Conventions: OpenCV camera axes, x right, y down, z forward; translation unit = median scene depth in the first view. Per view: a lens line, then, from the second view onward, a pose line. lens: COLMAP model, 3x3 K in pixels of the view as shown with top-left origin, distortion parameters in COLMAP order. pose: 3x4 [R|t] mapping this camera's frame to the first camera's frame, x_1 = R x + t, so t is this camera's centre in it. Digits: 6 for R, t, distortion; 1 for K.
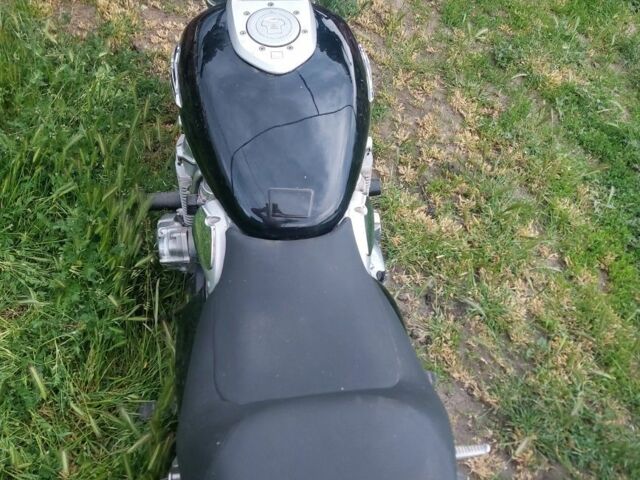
lens RADIAL K [[615.5, 0, 320.0], [0, 615.5, 240.0], [0, 0, 1]] dist [0.131205, -0.151965]
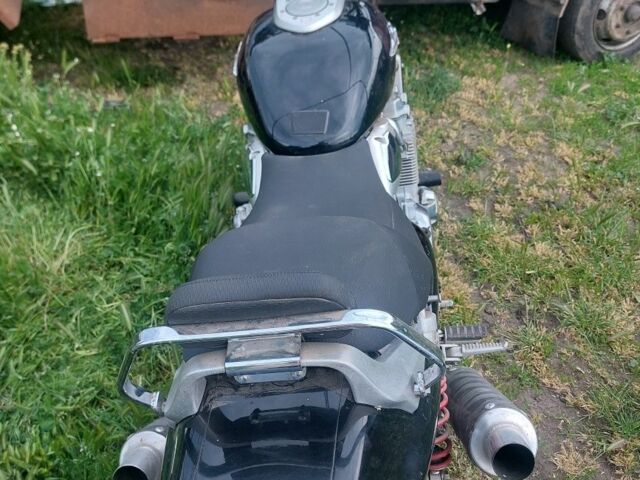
lens RADIAL K [[615.5, 0, 320.0], [0, 615.5, 240.0], [0, 0, 1]] dist [0.131205, -0.151965]
pose [[0.965538, -0.052236, -0.254966, 0.128052], [-0.008292, 0.972980, -0.230741, 0.210682], [0.260130, 0.224904, 0.939016, -0.028330]]
